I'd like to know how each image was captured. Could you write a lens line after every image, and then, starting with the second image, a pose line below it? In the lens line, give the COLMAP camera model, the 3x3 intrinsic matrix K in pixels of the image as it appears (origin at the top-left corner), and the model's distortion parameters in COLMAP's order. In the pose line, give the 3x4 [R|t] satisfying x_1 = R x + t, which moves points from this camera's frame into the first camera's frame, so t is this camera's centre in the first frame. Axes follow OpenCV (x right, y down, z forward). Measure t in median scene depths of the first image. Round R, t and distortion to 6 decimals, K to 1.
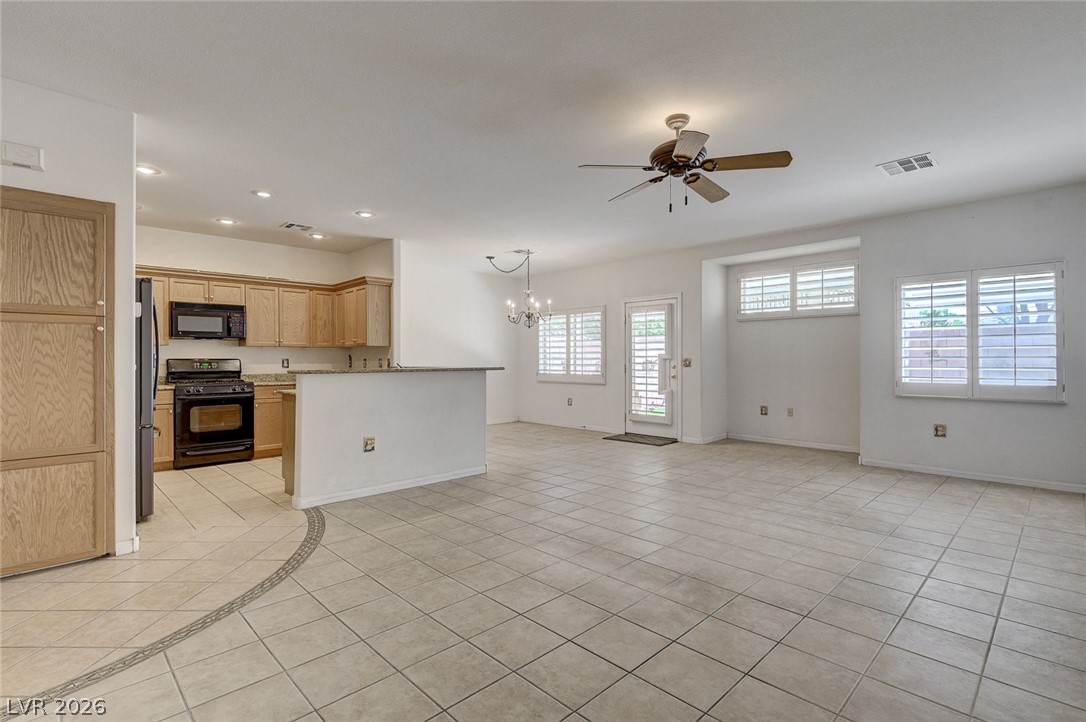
lens RADIAL K [[512.9, 0, 543.0], [0, 512.9, 361.0], [0, 0, 1]] dist [0.001385, 0.000163]
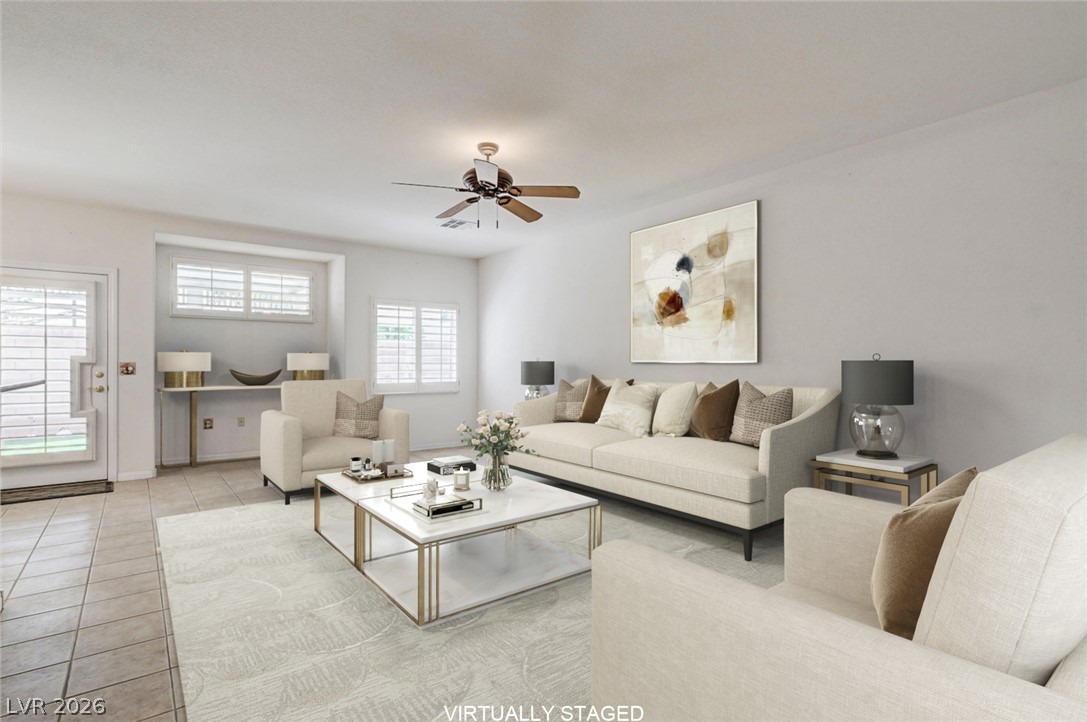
lens RADIAL K [[534.1, 0, 545.2], [0, 534.1, 363.0], [0, 0, 1]] dist [-0.000937, -0.000870]
pose [[0.114489, 0.006029, 0.993406, -0.423638], [0.001043, 0.999980, -0.006189, 0.000867], [-0.993424, 0.001745, 0.114481, 0.365356]]
